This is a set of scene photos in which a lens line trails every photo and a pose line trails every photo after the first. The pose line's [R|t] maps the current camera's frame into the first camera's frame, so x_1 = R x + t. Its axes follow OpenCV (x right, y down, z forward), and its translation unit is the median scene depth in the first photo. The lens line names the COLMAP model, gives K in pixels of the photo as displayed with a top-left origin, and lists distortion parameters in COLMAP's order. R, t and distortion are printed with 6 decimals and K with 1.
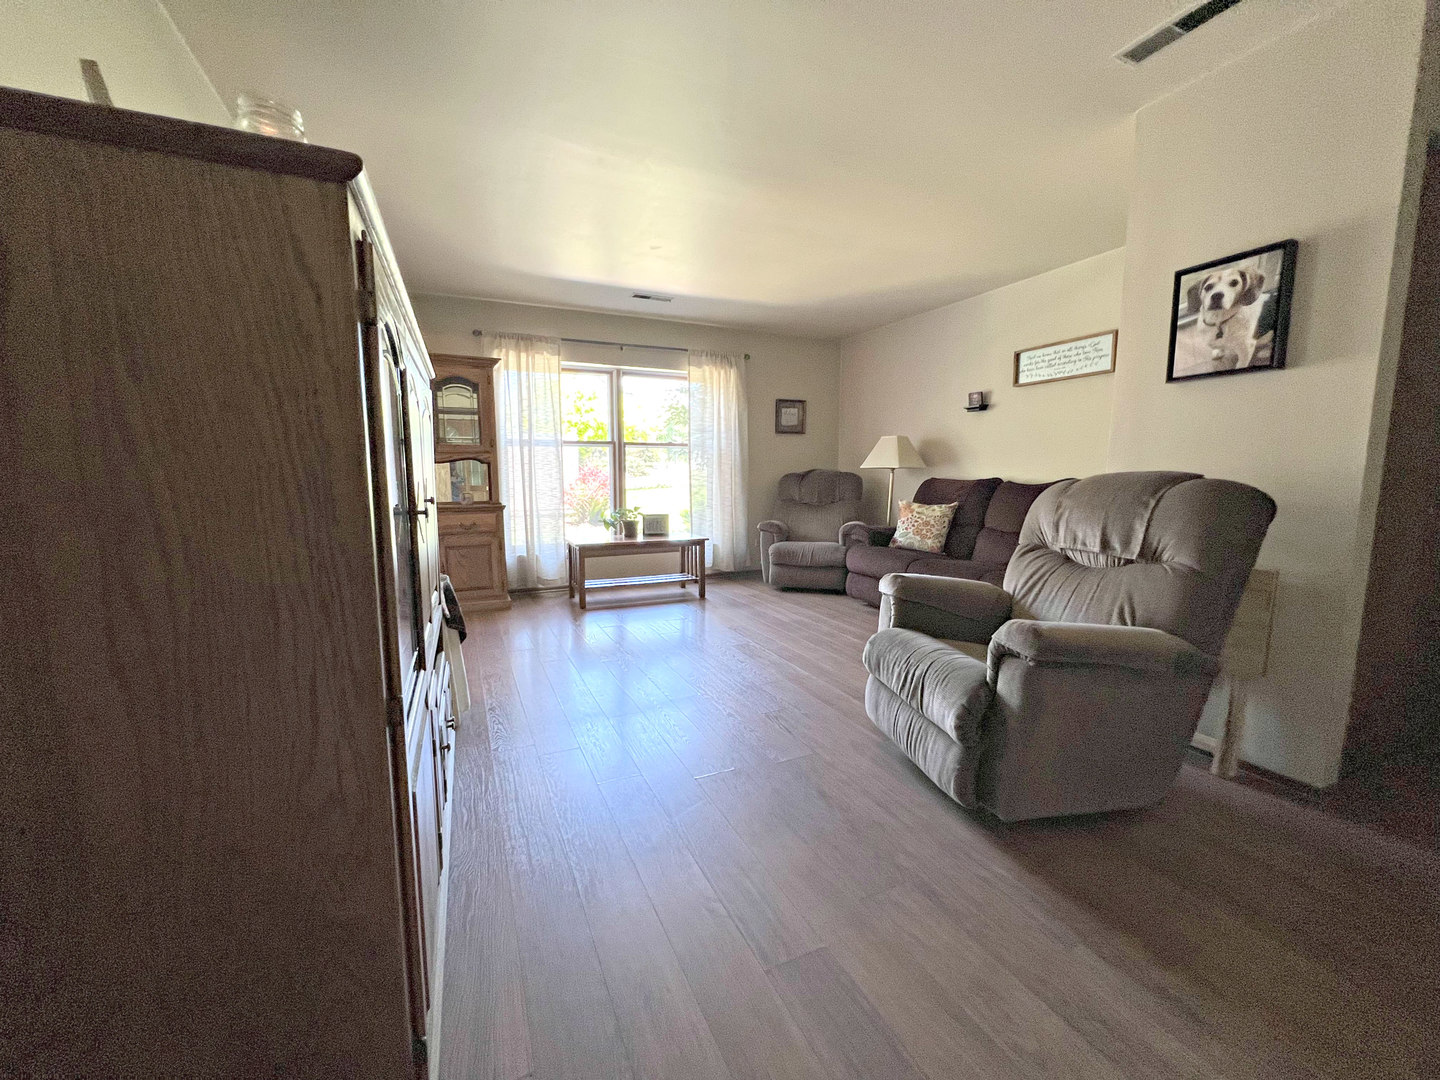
lens RADIAL K [[582.7, 0, 718.7], [0, 582.7, 546.0], [0, 0, 1]] dist [-0.002129, -0.001302]
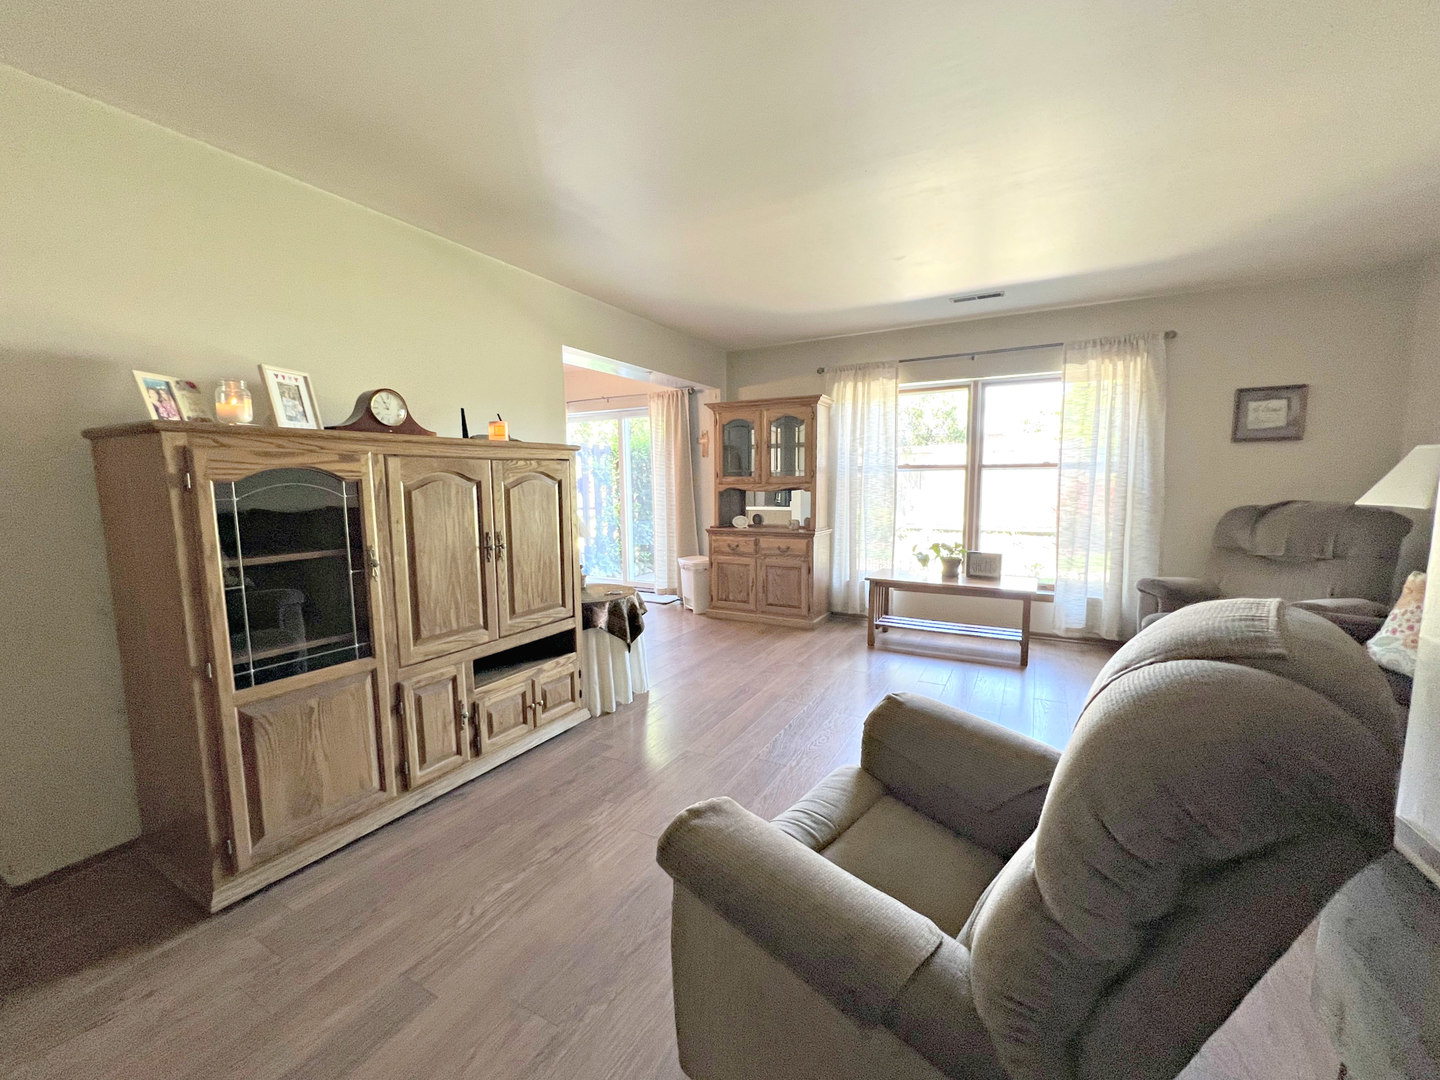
lens RADIAL K [[582.7, 0, 713.0], [0, 582.7, 536.2], [0, 0, 1]] dist [-0.002129, -0.001302]
pose [[0.596582, 0.071810, -0.799333, 0.304568], [-0.093514, 0.995424, 0.019632, -0.055285], [0.797085, 0.063037, 0.600568, 0.185682]]
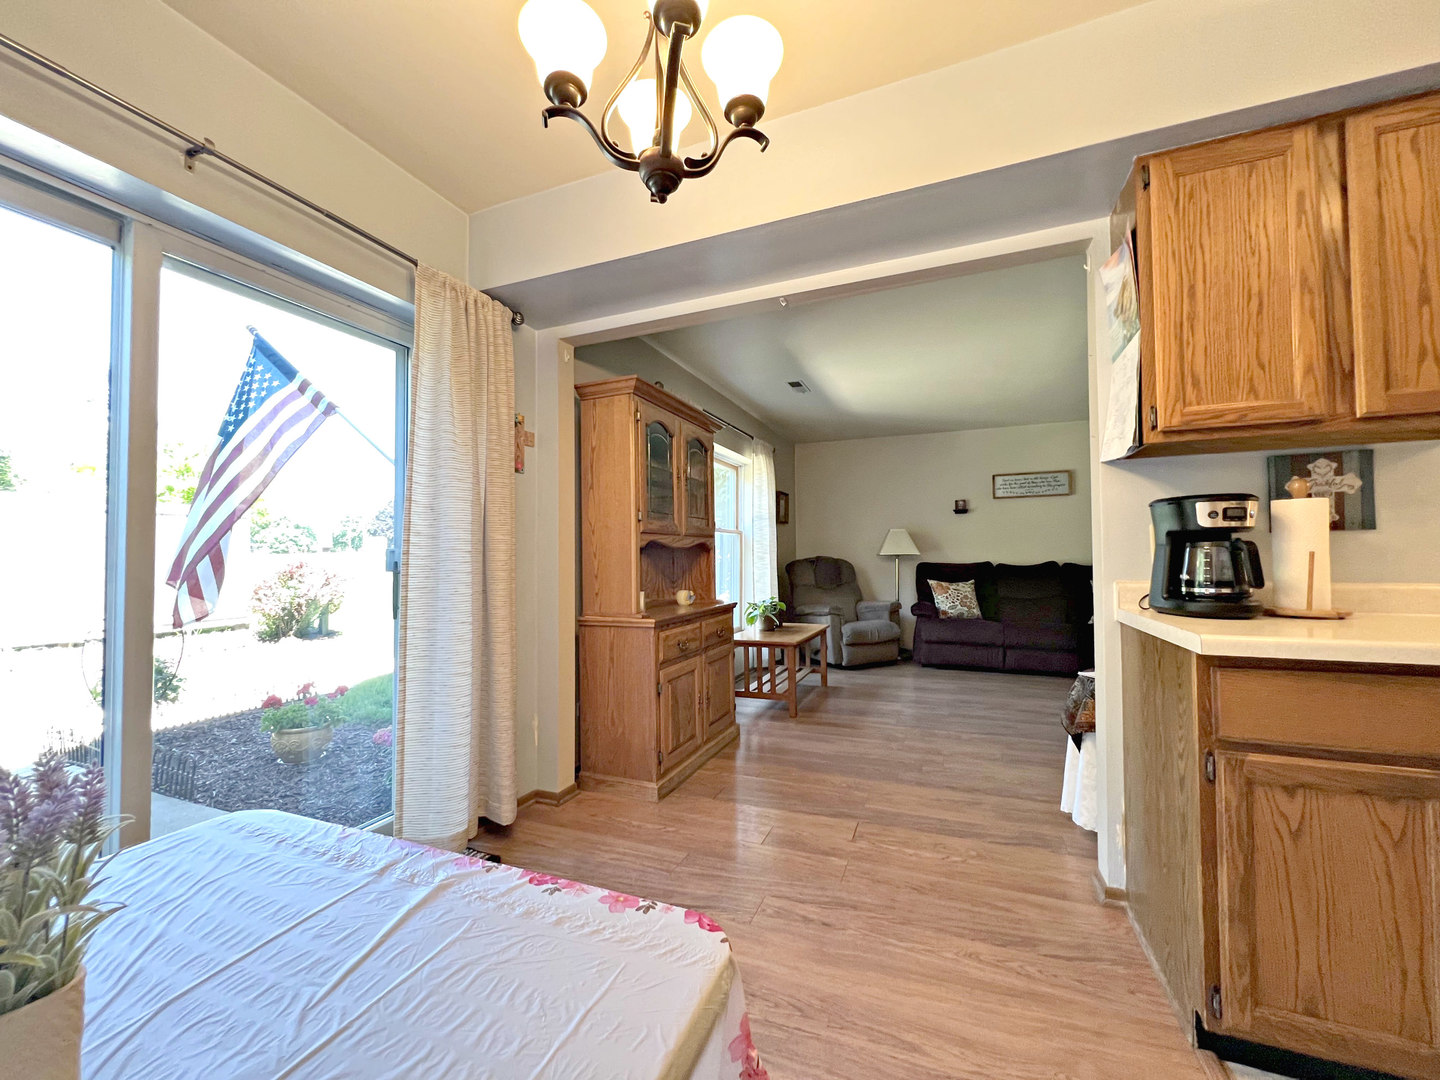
lens RADIAL K [[582.7, 0, 714.7], [0, 582.7, 542.0], [0, 0, 1]] dist [-0.002129, -0.001302]
pose [[0.725094, 0.013049, 0.688527, -0.790967], [0.094206, 0.988542, -0.117944, -0.050306], [-0.682176, 0.150384, 0.715556, 0.367173]]
